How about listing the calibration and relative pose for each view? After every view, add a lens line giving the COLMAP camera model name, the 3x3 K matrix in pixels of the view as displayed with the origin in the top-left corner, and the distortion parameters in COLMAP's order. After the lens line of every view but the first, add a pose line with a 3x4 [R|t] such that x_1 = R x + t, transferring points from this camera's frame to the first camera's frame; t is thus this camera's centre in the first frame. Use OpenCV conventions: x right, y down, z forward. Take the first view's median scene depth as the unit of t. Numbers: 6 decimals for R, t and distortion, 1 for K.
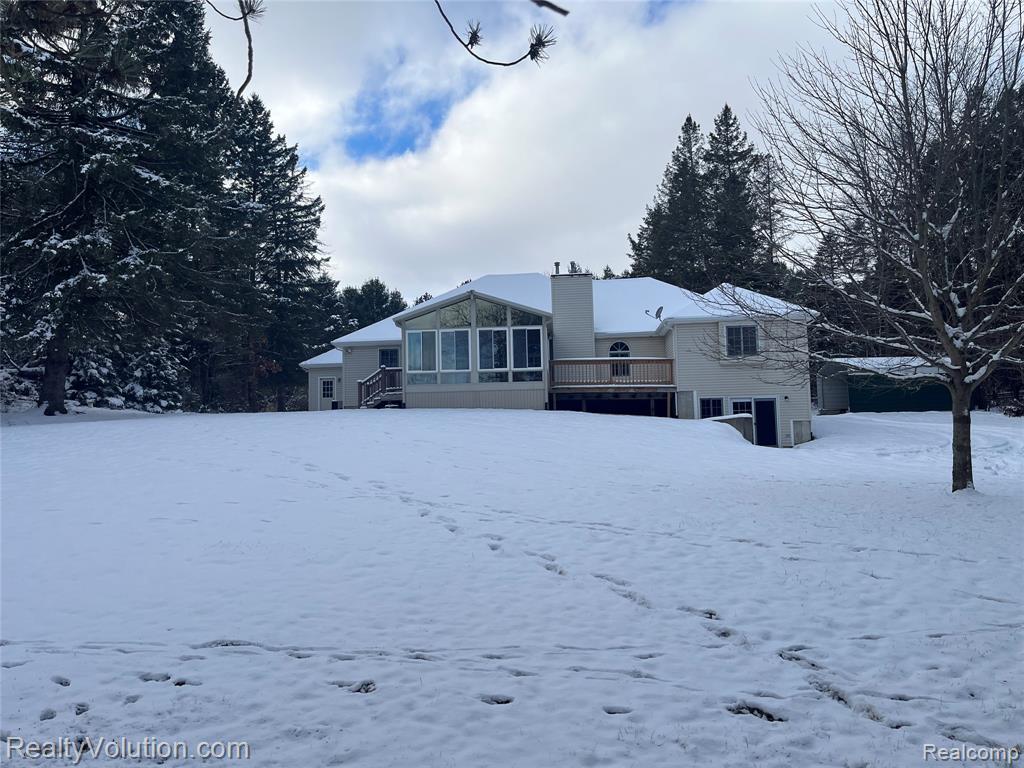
lens RADIAL K [[772.9, 0, 509.0], [0, 772.9, 381.6], [0, 0, 1]] dist [0.043905, -0.061746]
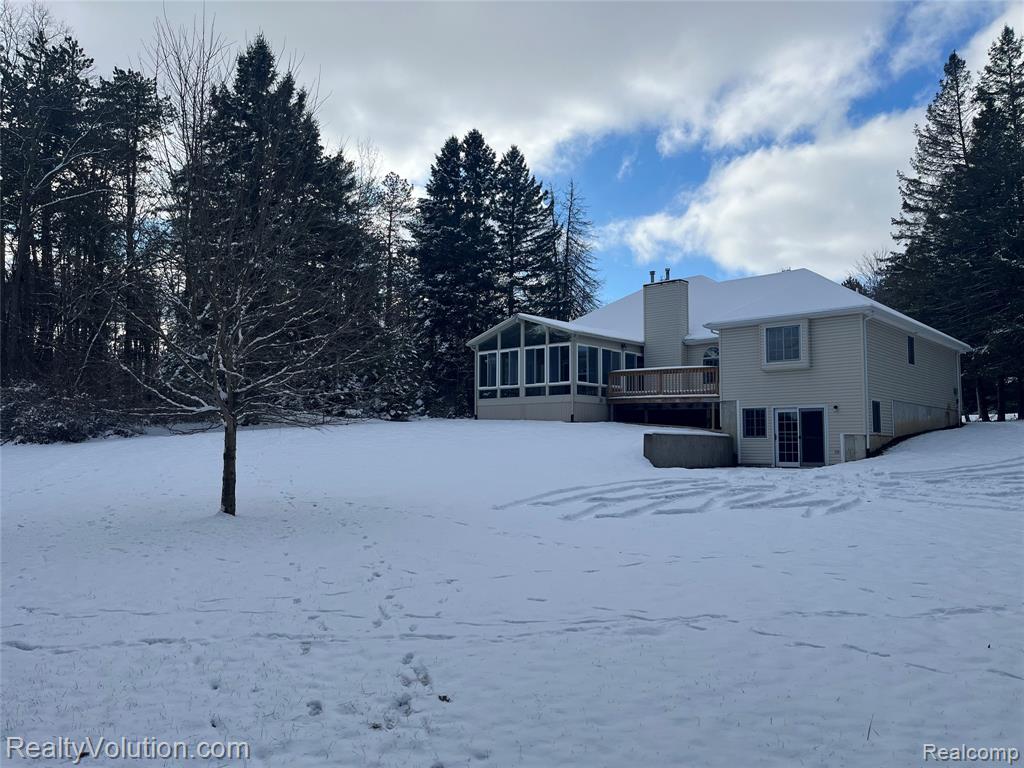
lens RADIAL K [[772.9, 0, 512.0], [0, 772.9, 382.9], [0, 0, 1]] dist [0.043905, -0.061746]
pose [[0.788117, -0.026226, -0.614967, 0.596841], [0.033405, 0.999442, 0.000188, -0.018231], [0.614619, -0.020691, 0.788553, 0.106627]]
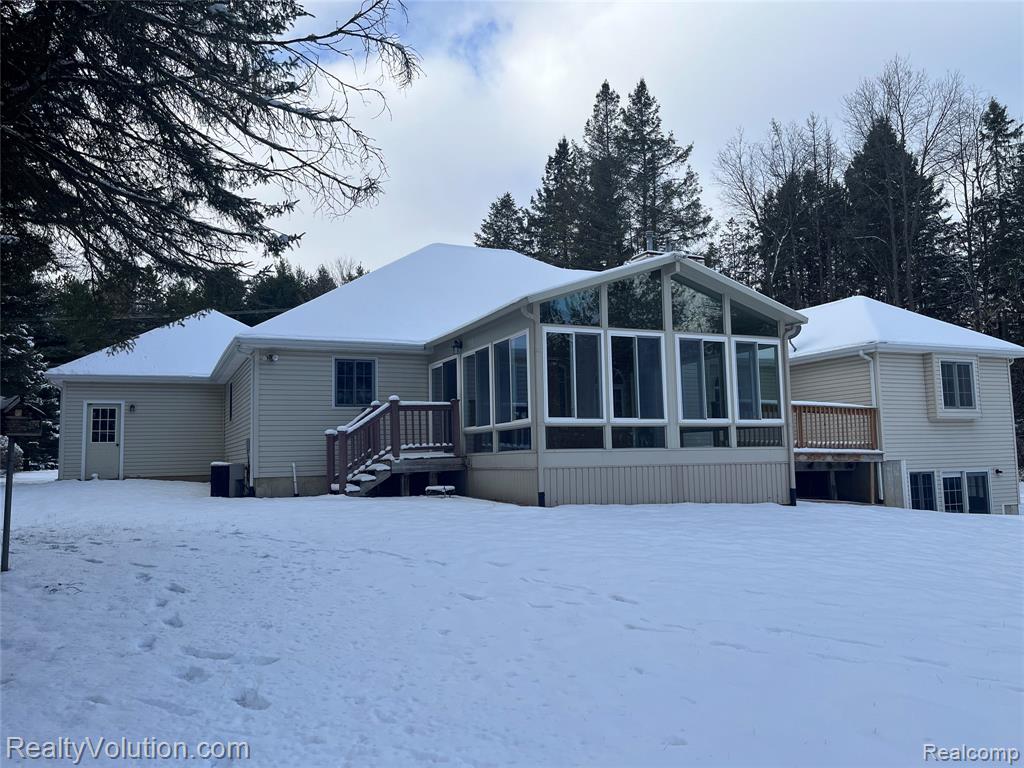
lens RADIAL K [[772.9, 0, 511.7], [0, 772.9, 376.8], [0, 0, 1]] dist [0.043905, -0.061746]
pose [[0.880445, 0.053306, 0.471143, -0.340017], [-0.039941, 0.998467, -0.038330, -0.018676], [-0.472463, 0.014929, 0.881224, 0.593646]]
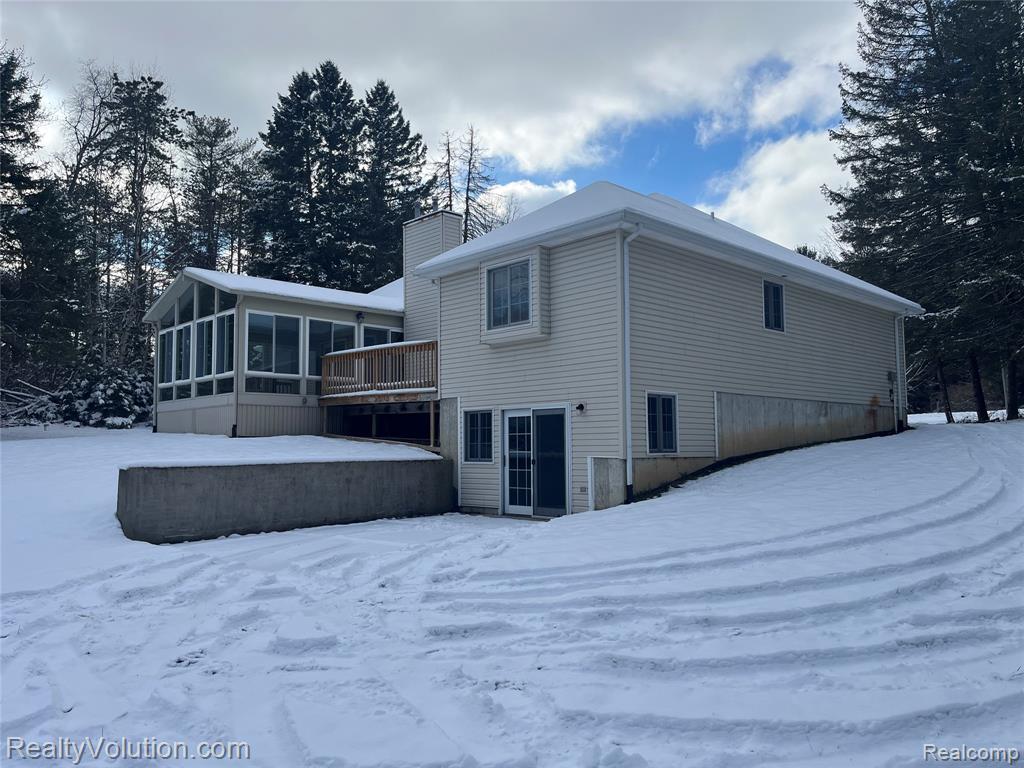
lens RADIAL K [[772.9, 0, 512.7], [0, 772.9, 388.0], [0, 0, 1]] dist [0.043905, -0.061746]
pose [[0.742612, -0.035738, -0.668767, 0.626487], [0.051045, 0.998691, 0.003313, 0.005573], [0.667774, -0.036598, 0.743464, 0.625995]]
